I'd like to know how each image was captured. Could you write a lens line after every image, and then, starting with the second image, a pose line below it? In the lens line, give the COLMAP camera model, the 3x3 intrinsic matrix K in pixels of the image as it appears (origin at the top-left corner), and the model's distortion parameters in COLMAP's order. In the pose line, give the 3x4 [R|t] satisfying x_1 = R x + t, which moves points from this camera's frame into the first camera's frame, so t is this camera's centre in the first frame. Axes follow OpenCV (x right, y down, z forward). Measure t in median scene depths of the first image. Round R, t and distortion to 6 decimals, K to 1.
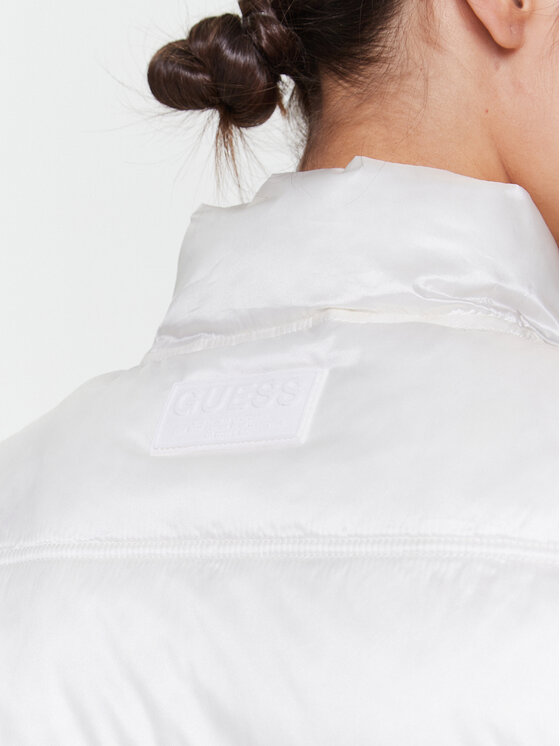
lens RADIAL K [[2339.1, 0, 280.1], [0, 2339.1, 373.0], [0, 0, 1]] dist [-0.245404, 0.000000]
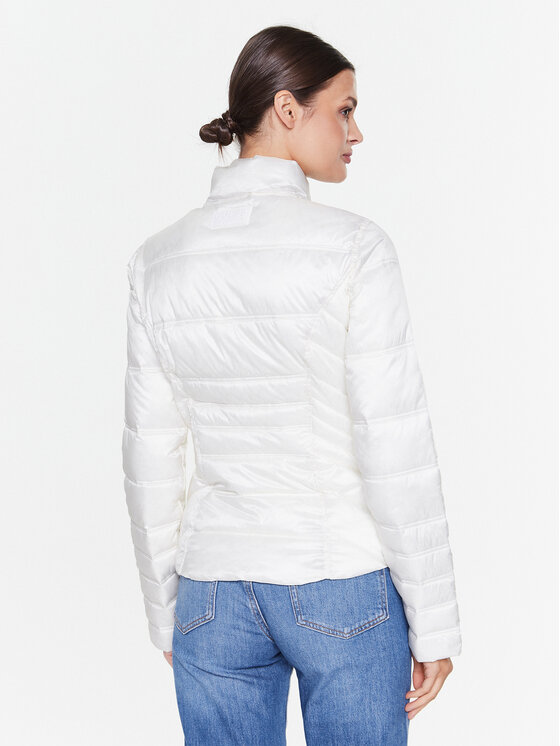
lens RADIAL K [[1364.4, 0, 279.2], [0, 1364.4, 372.7], [0, 0, 1]] dist [0.013732, 0.000000]
pose [[0.983960, -0.071068, 0.163621, -0.357388], [0.043035, 0.984694, 0.168898, -0.121014], [-0.173119, -0.159148, 0.971958, -1.470472]]
